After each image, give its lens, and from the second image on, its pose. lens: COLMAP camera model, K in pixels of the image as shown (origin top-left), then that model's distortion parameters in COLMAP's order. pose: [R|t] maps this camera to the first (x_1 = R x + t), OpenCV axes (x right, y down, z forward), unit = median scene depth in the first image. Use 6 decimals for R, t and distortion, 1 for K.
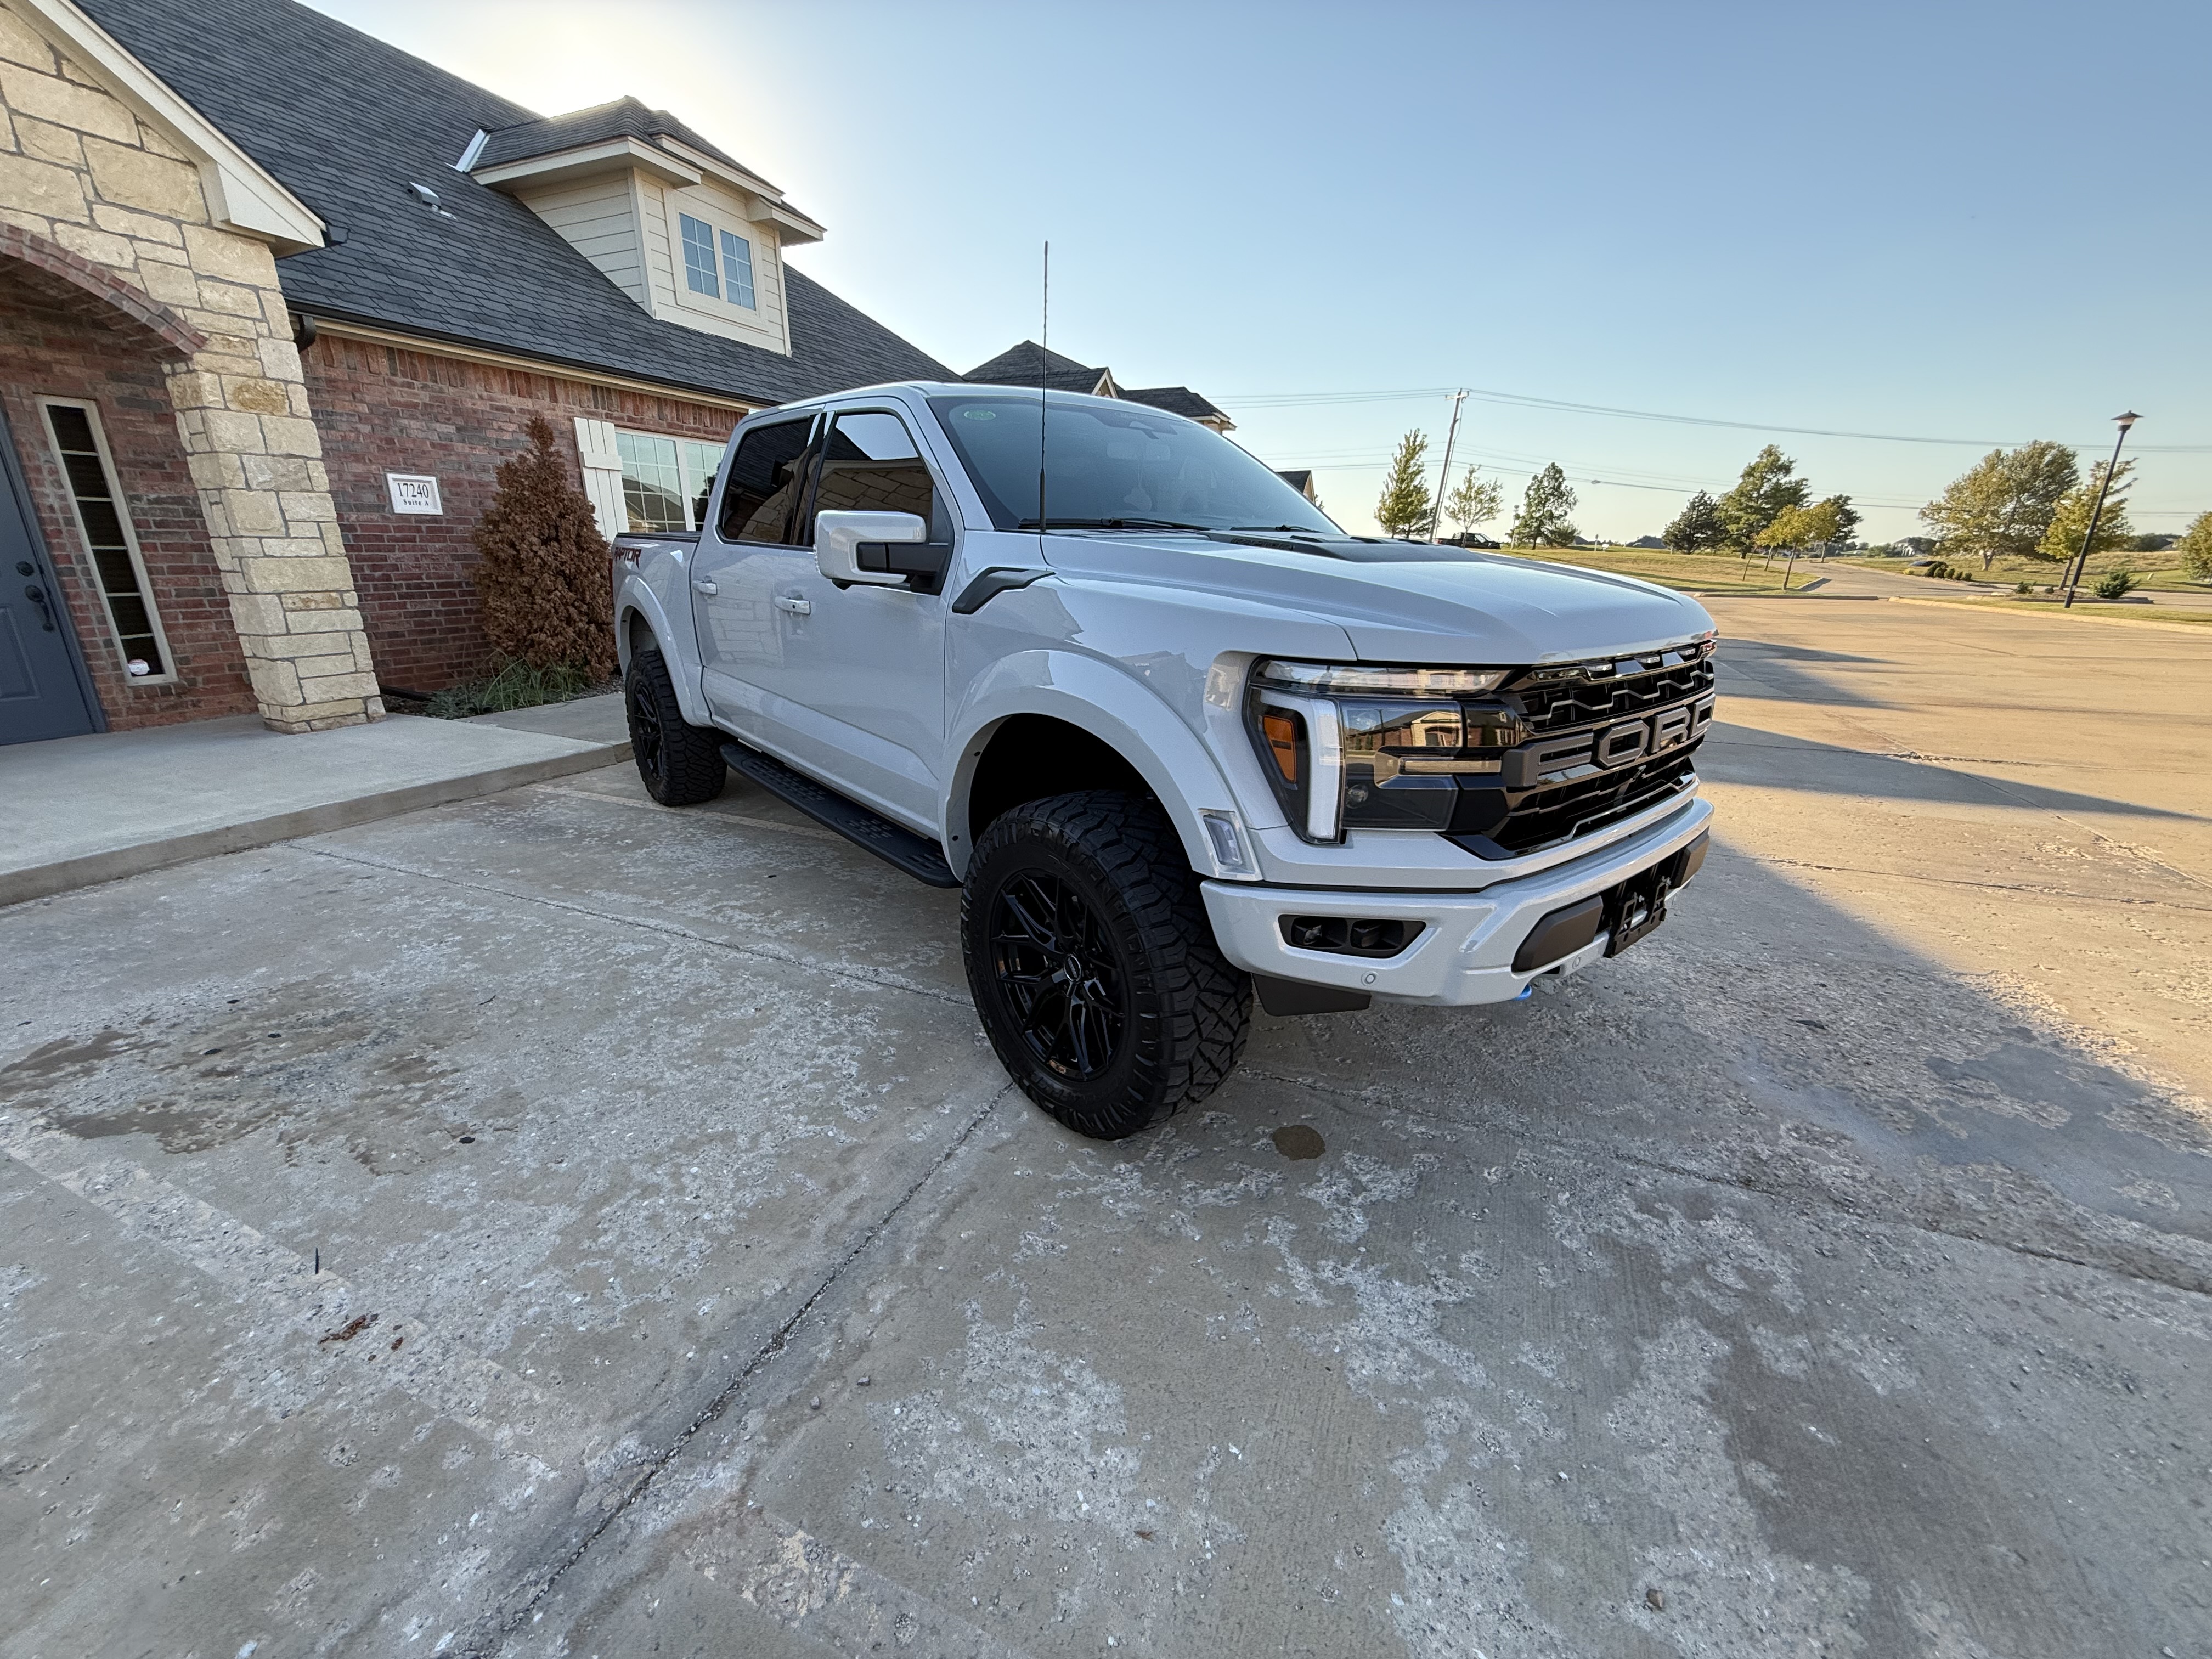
lens RADIAL K [[882.8, 0, 1100.9], [0, 882.8, 832.5], [0, 0, 1]] dist [0.000472, -0.000146]
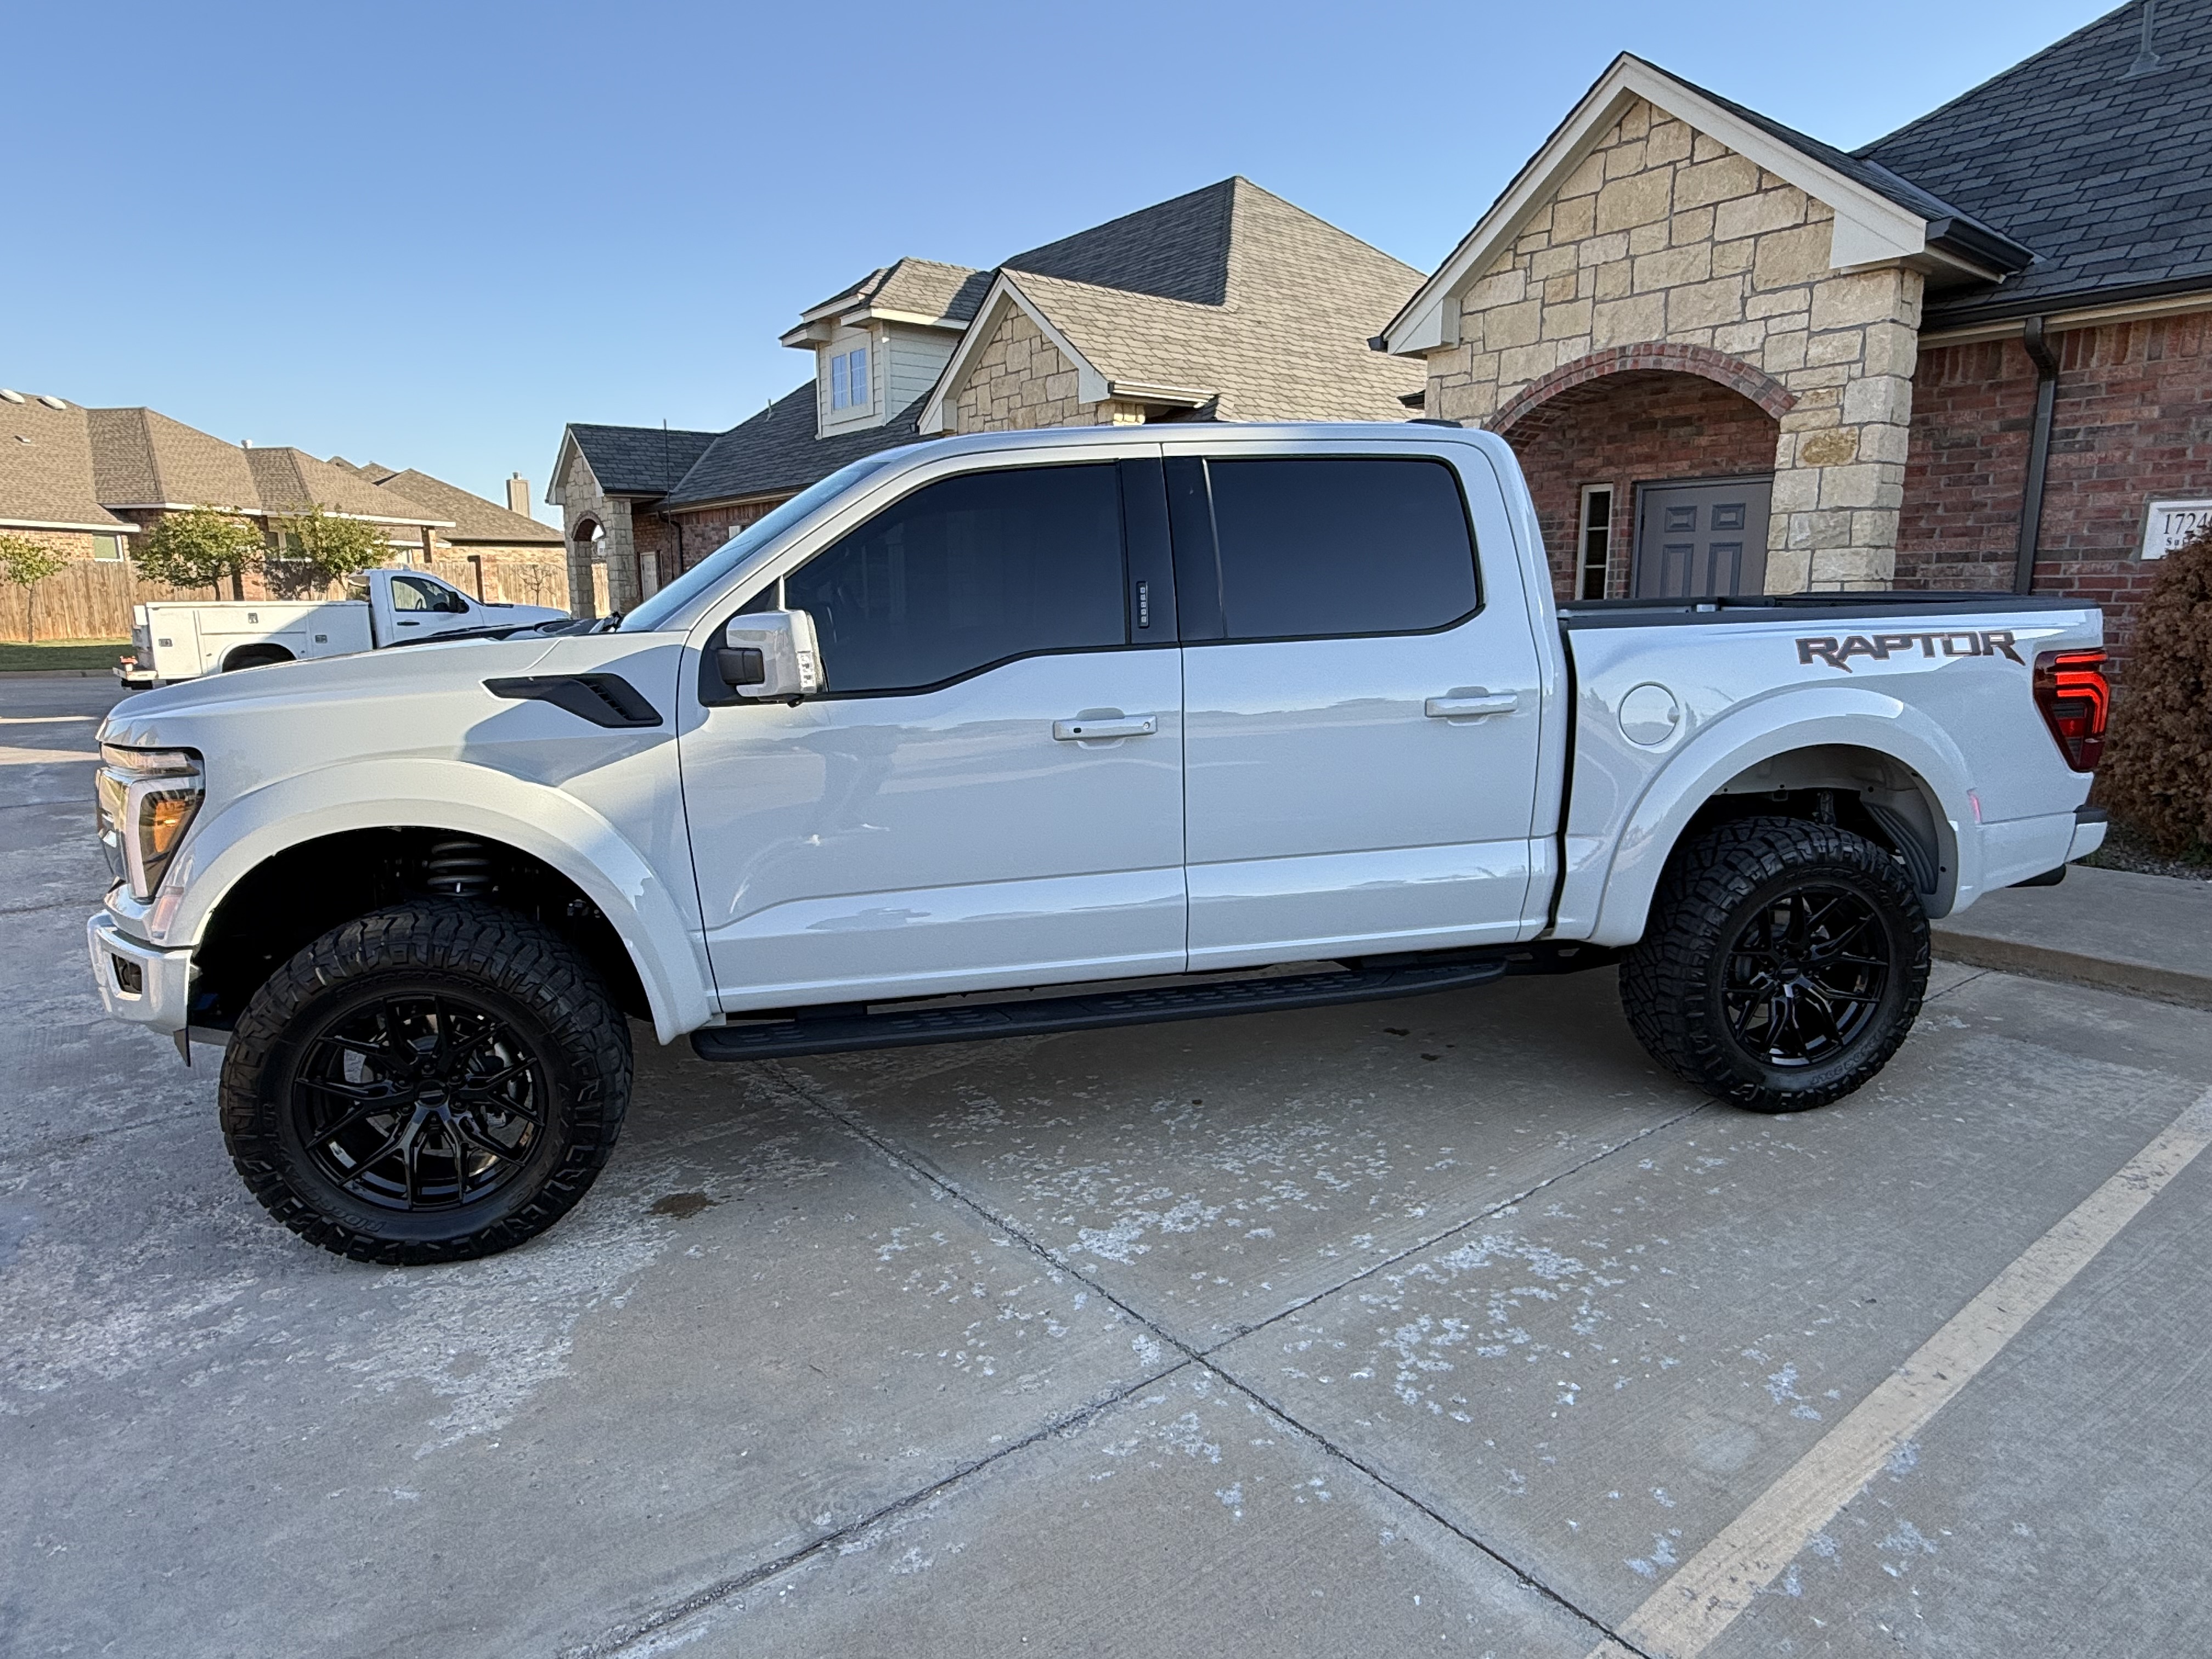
lens RADIAL K [[1284.3, 0, 1102.7], [0, 1284.3, 837.6], [0, 0, 1]] dist [0.000113, 0.000776]
pose [[-0.478713, 0.162955, -0.862716, 0.820172], [-0.262745, 0.911001, 0.317870, -0.497245], [0.837734, 0.378843, -0.393293, 1.465869]]
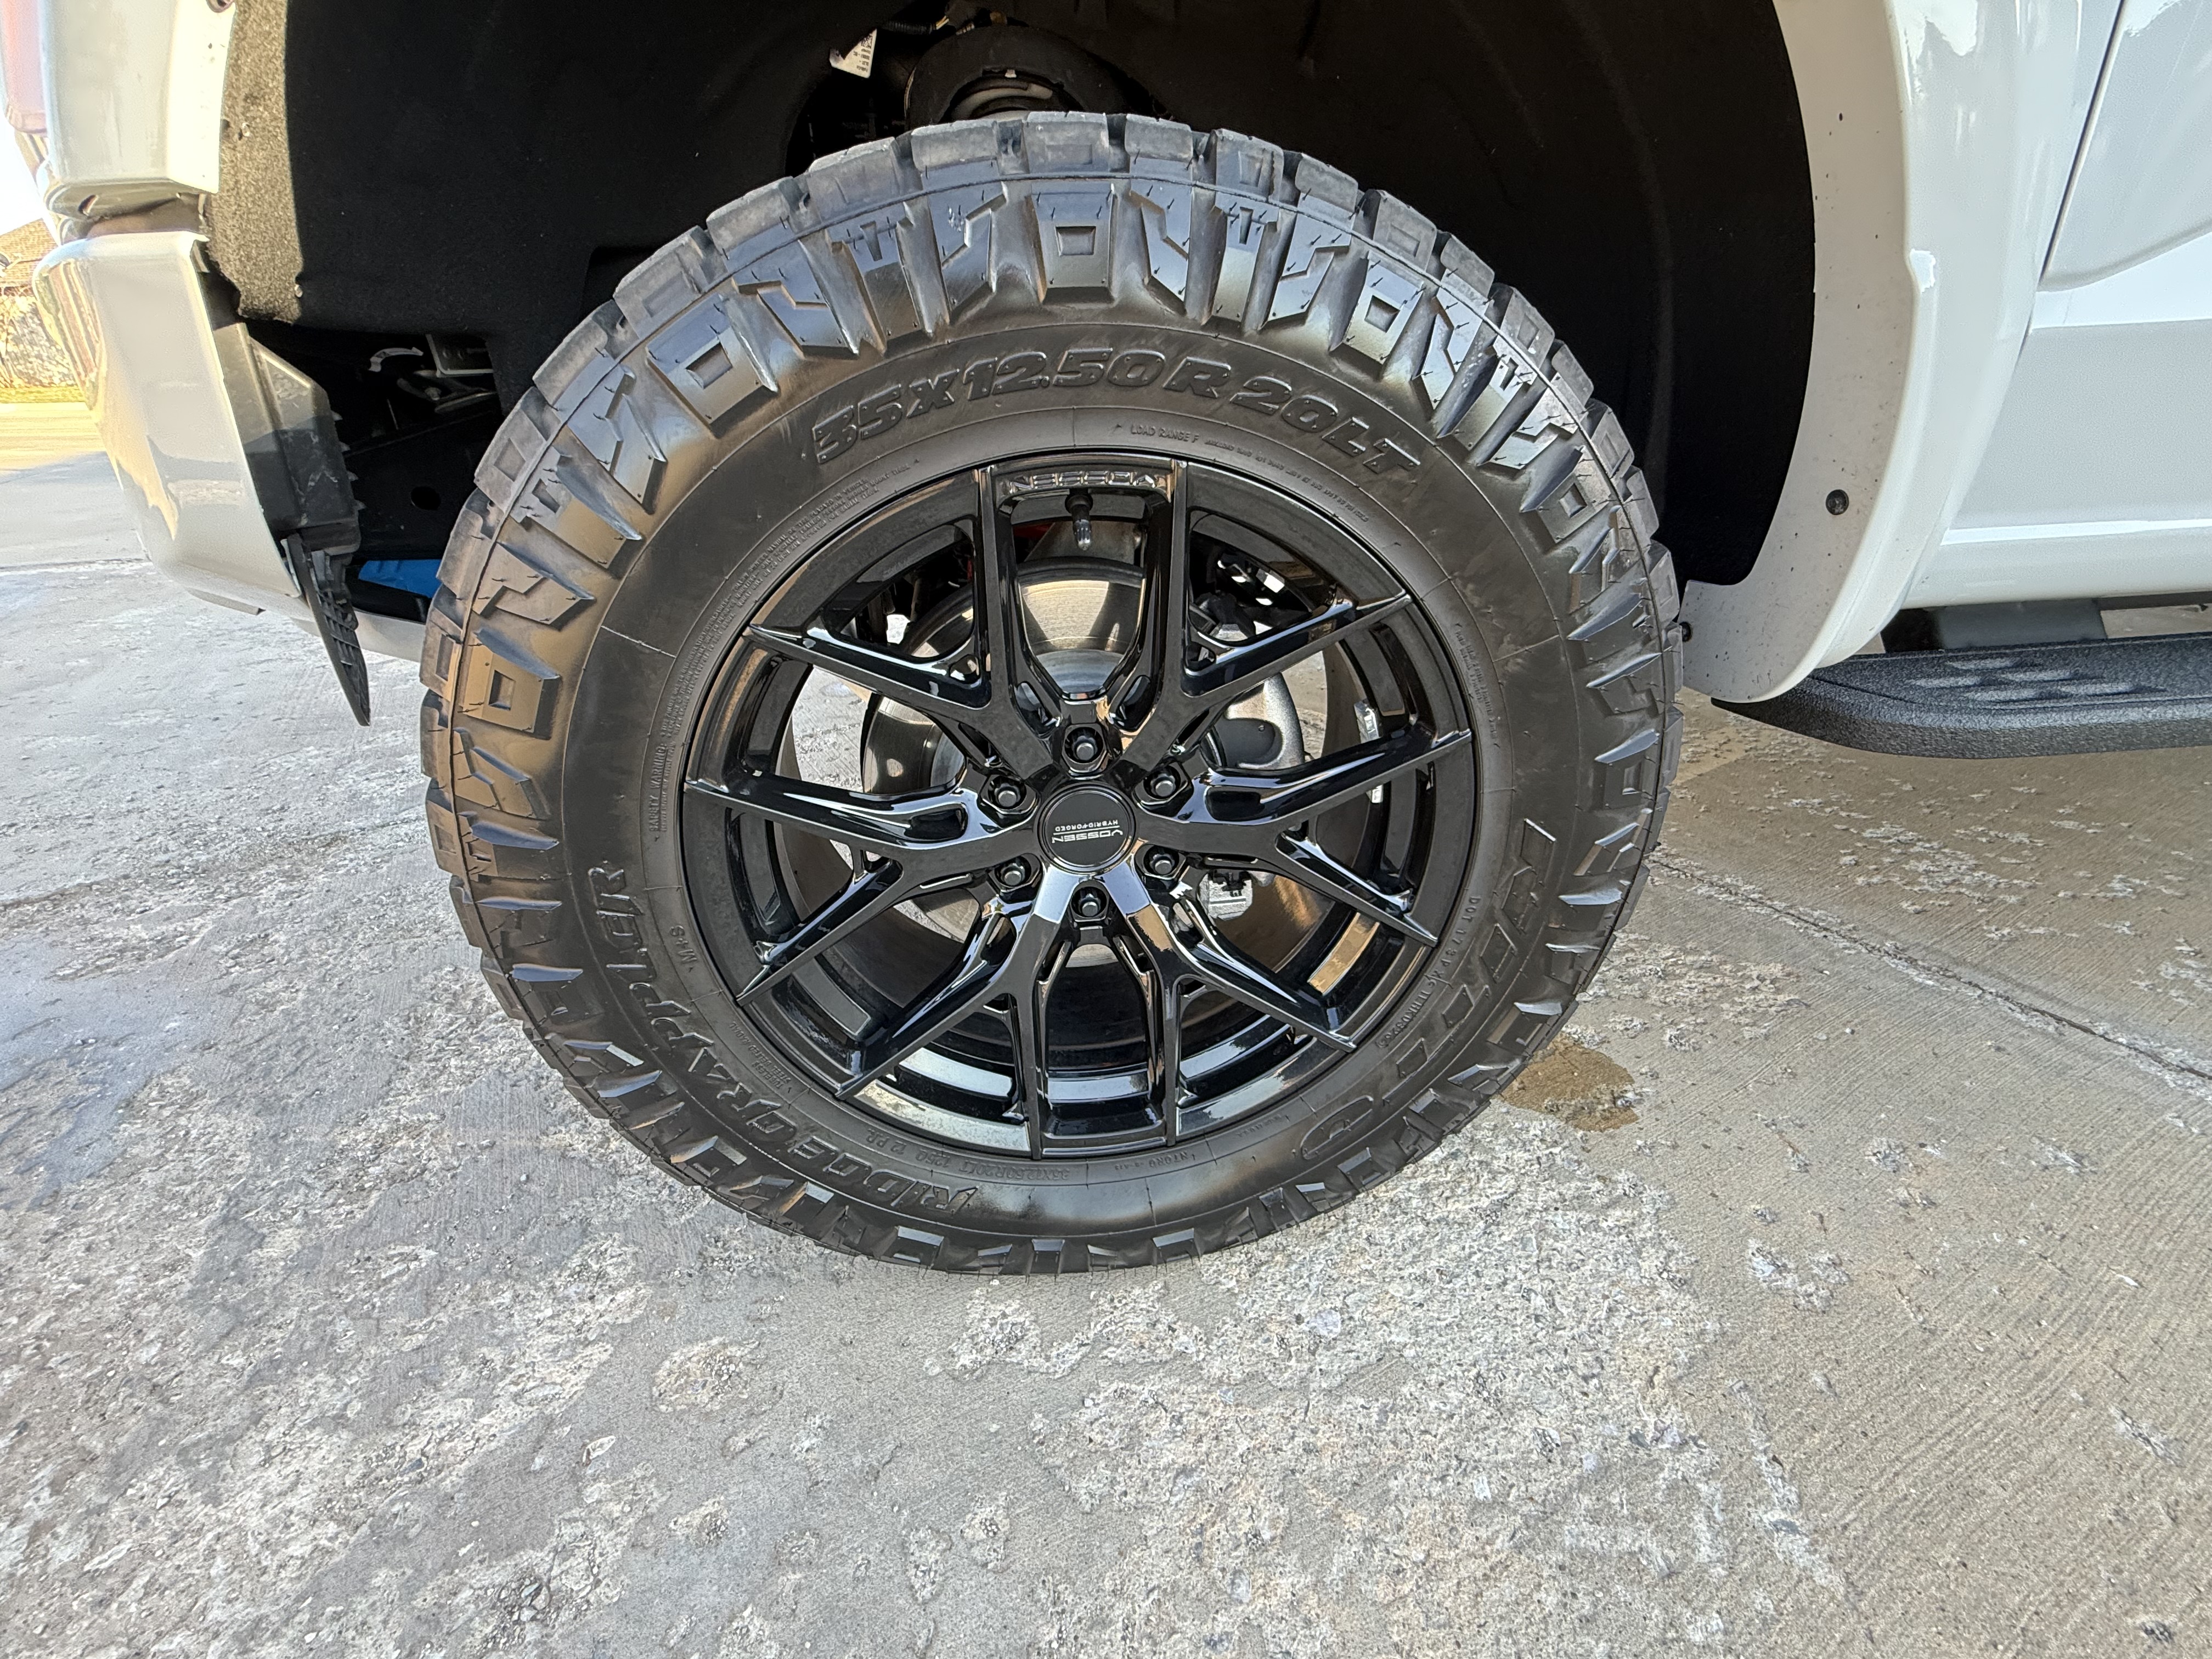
lens RADIAL K [[928.6, 0, 1105.0], [0, 928.6, 833.3], [0, 0, 1]] dist [0.000004, -0.000224]
pose [[-0.562406, 0.371710, -0.738600, 0.503330], [-0.242803, 0.779638, 0.577245, -0.110021], [0.790408, 0.503981, -0.348221, 0.948860]]
